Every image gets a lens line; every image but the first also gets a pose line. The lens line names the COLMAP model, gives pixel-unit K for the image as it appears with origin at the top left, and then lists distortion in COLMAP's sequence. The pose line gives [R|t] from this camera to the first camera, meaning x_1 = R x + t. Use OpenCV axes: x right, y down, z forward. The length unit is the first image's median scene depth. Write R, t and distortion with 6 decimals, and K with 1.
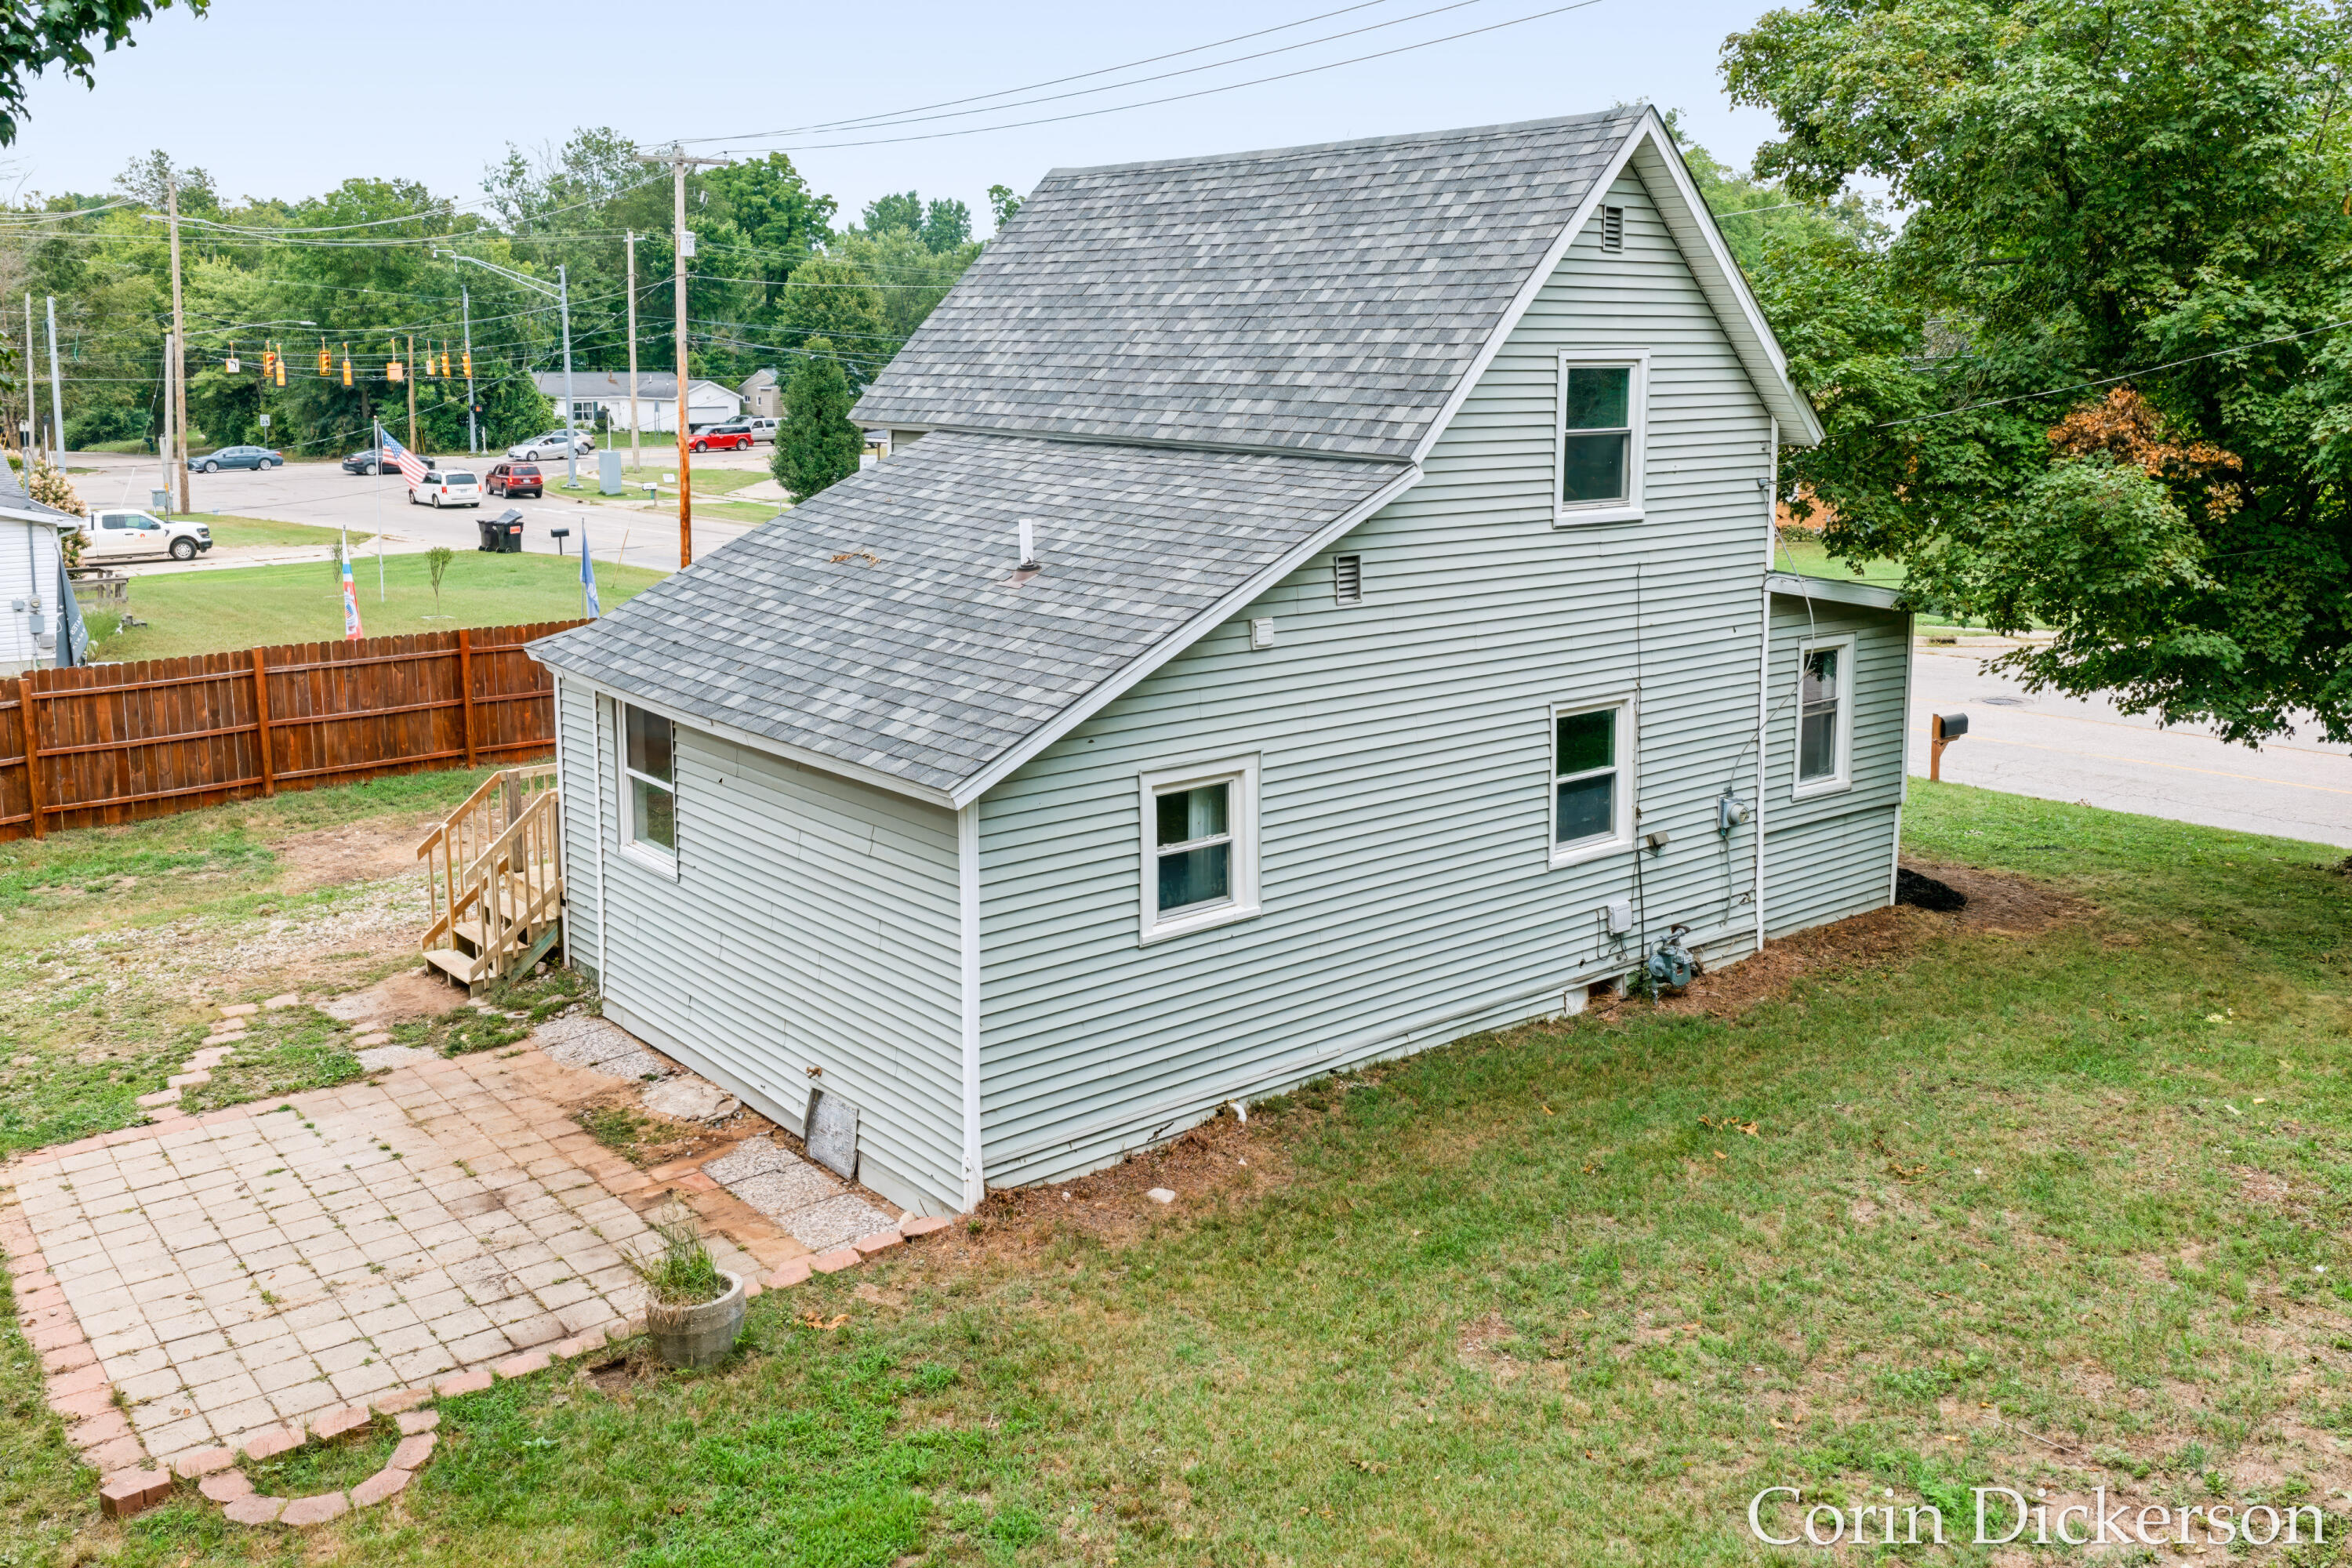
lens RADIAL K [[1968.6, 0, 1186.1], [0, 1968.6, 782.0], [0, 0, 1]] dist [-0.002167, -0.003930]
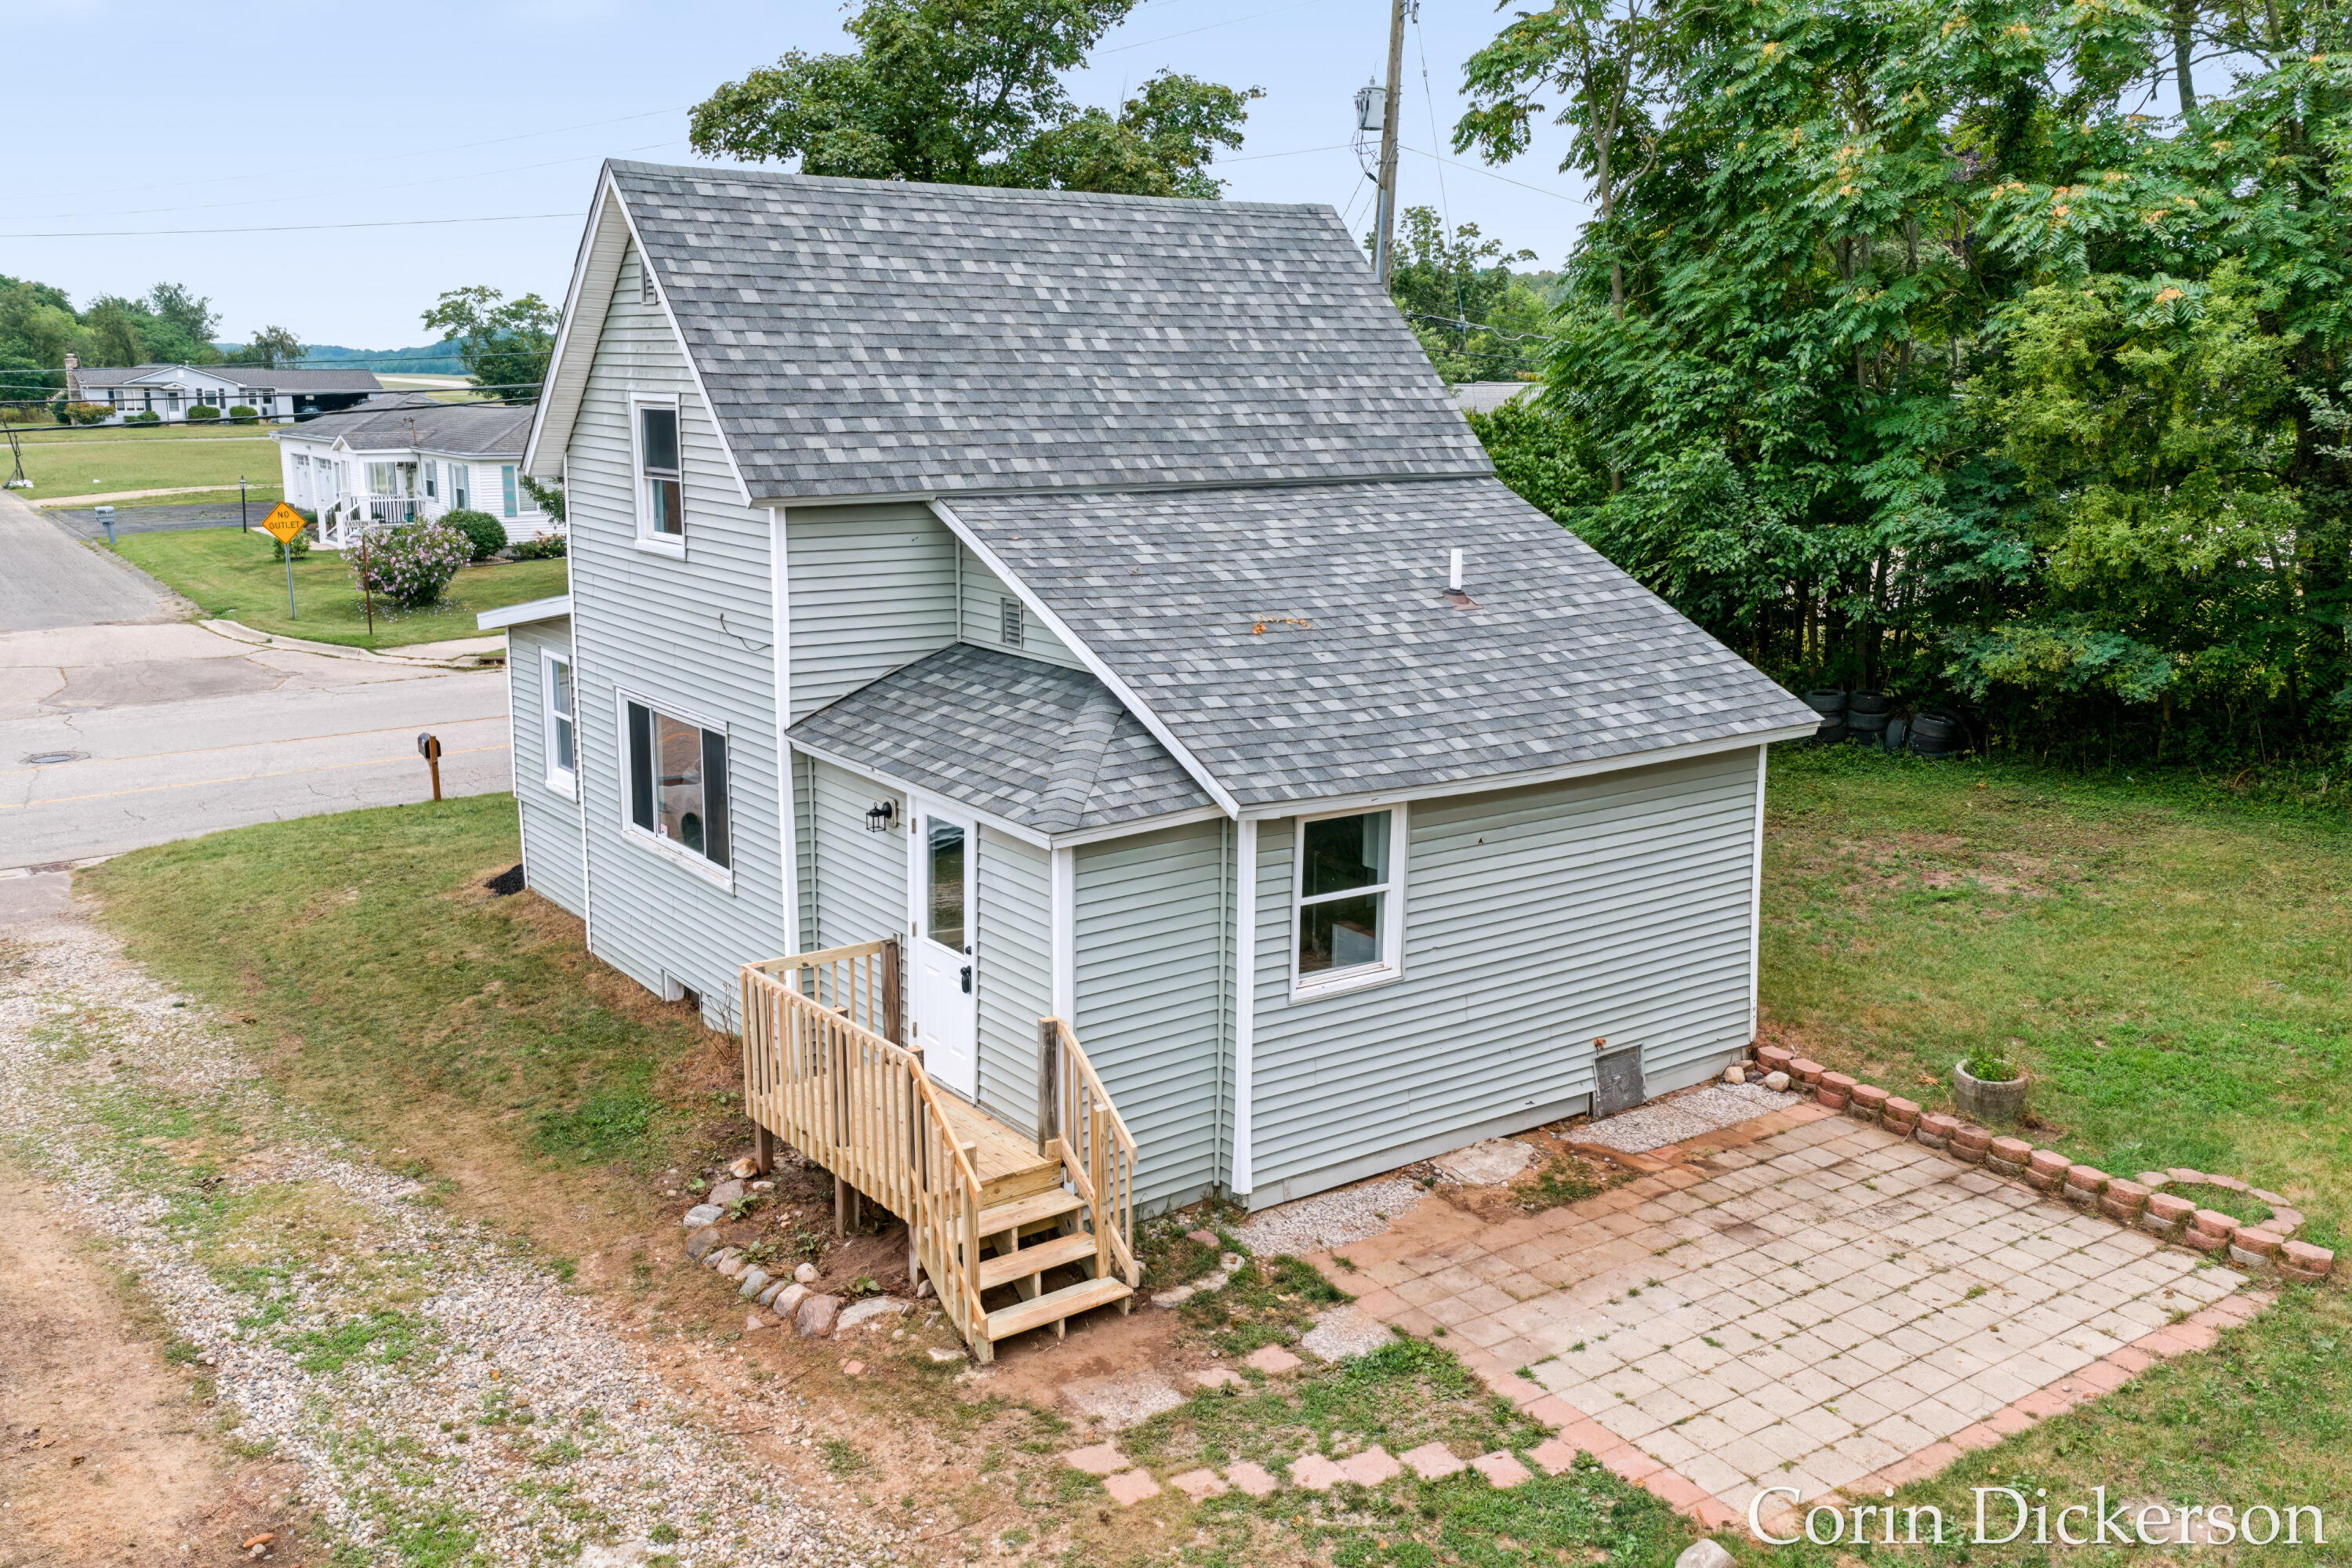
lens RADIAL K [[1968.6, 0, 1186.1], [0, 1968.6, 785.0], [0, 0, 1]] dist [-0.002167, -0.003930]
pose [[0.075312, -0.215694, 0.973552, -1.340904], [0.209089, 0.958036, 0.196082, -0.283556], [-0.974992, 0.188792, 0.117251, 1.106367]]
